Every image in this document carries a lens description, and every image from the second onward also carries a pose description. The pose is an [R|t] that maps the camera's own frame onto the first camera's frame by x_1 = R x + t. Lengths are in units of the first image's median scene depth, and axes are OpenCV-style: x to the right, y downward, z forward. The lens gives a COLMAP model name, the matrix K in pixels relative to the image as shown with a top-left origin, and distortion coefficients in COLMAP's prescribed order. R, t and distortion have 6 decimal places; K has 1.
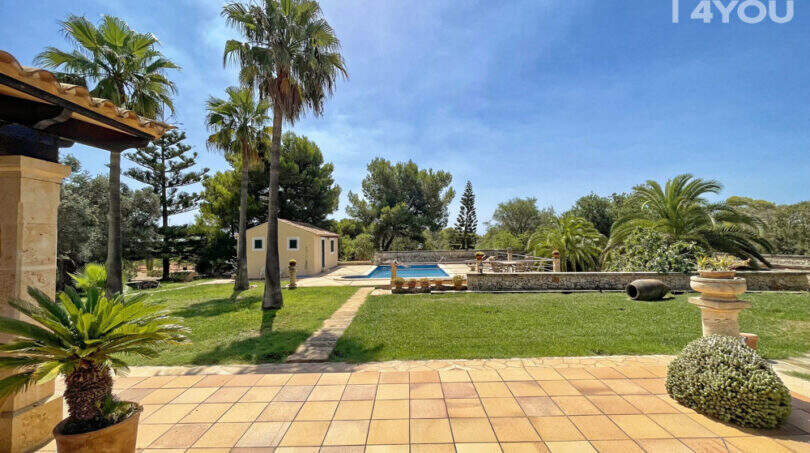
lens RADIAL K [[325.2, 0, 407.9], [0, 325.2, 223.9], [0, 0, 1]] dist [0.003457, 0.000497]
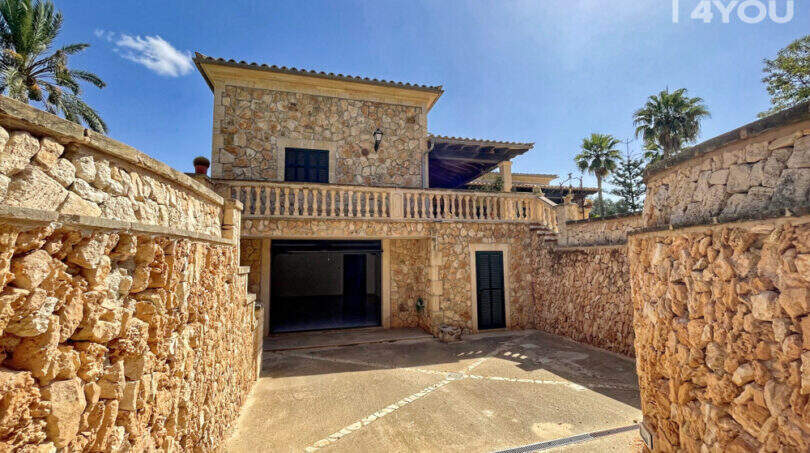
lens RADIAL K [[325.2, 0, 406.9], [0, 325.2, 224.3], [0, 0, 1]] dist [0.003457, 0.000497]
pose [[0.261163, -0.081354, -0.961860, 0.714817], [0.052681, 0.996158, -0.069951, 0.108214], [0.963856, -0.032403, 0.264445, -0.715344]]
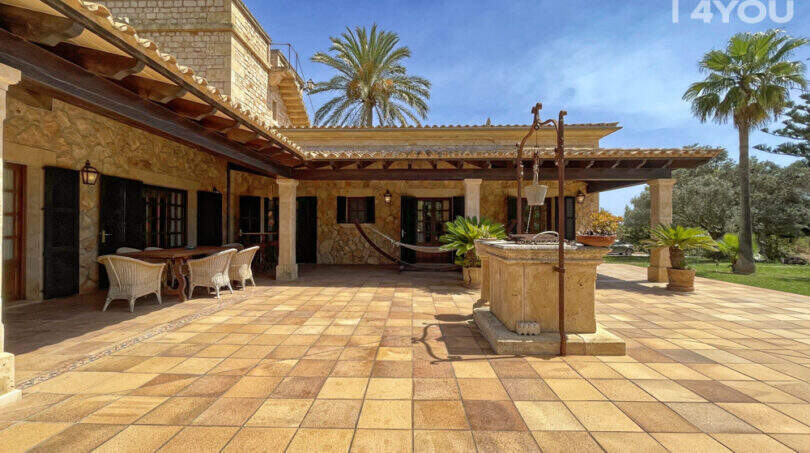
lens RADIAL K [[325.2, 0, 402.0], [0, 325.2, 221.8], [0, 0, 1]] dist [0.003457, 0.000497]
pose [[-0.031867, 0.010940, -0.999432, 0.253408], [0.041762, 0.999081, 0.009604, 0.006659], [0.998619, -0.041432, -0.032295, -0.169390]]
